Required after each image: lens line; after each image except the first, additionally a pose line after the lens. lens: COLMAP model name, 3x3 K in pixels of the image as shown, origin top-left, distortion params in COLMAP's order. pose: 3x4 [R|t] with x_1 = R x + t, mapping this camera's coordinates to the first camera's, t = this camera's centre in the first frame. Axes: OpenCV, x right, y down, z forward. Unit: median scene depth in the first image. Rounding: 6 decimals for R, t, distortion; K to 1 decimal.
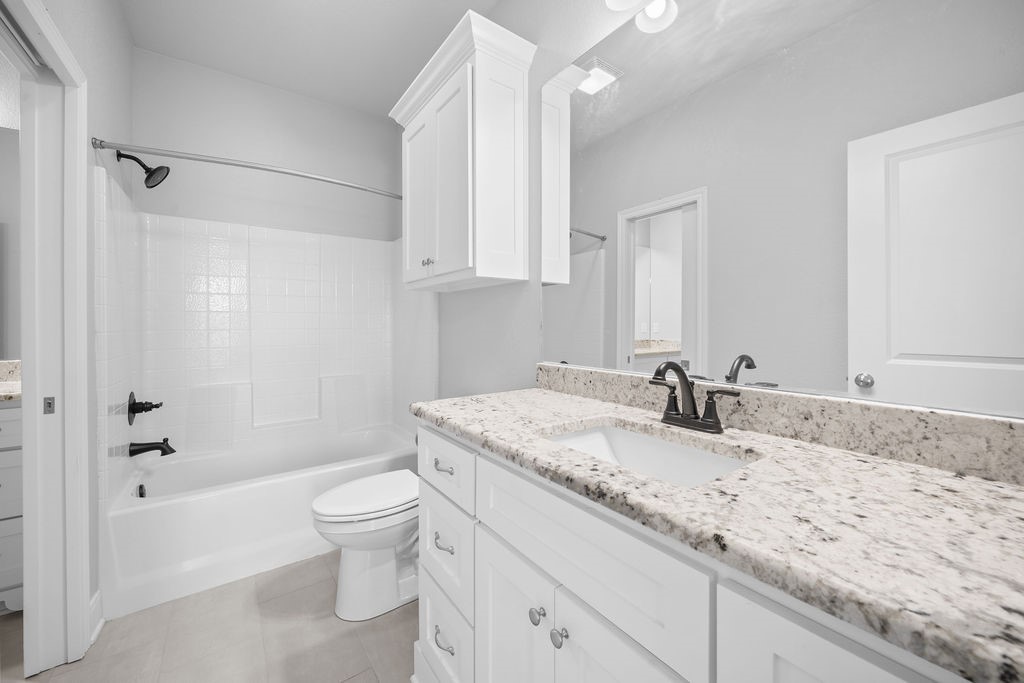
lens RADIAL K [[385.7, 0, 510.9], [0, 385.7, 331.5], [0, 0, 1]] dist [0.001467, 0.000117]
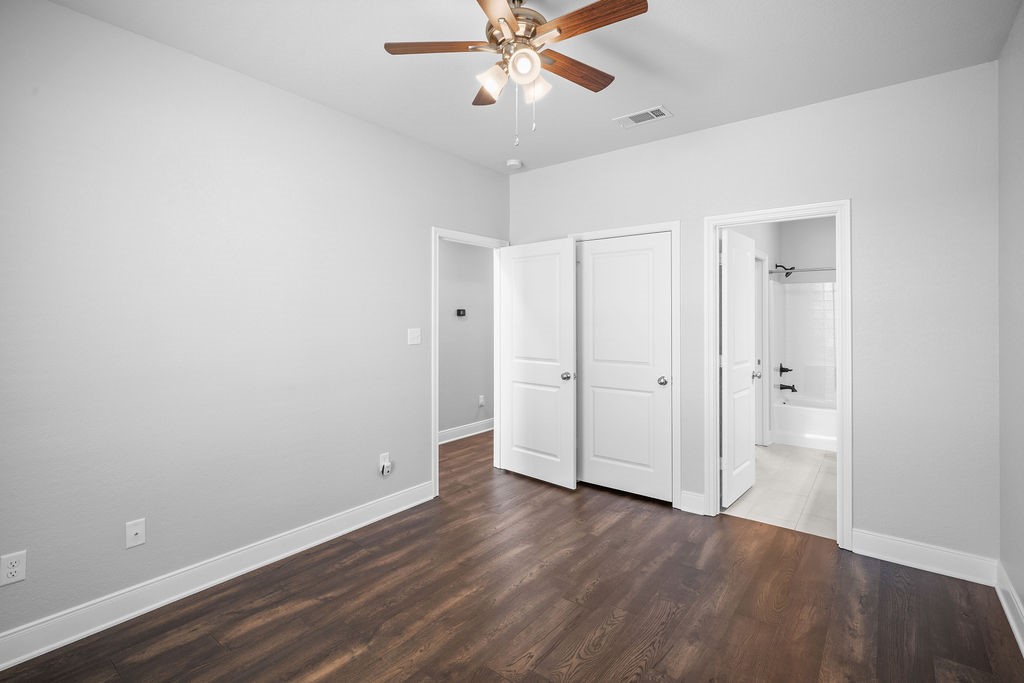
lens RADIAL K [[470.9, 0, 508.2], [0, 470.9, 322.3], [0, 0, 1]] dist [0.000739, 0.000481]
pose [[0.254302, -0.003352, -0.967119, 1.413203], [0.000806, 0.999994, -0.003254, -0.088184], [0.967125, 0.000048, 0.254303, -1.379631]]
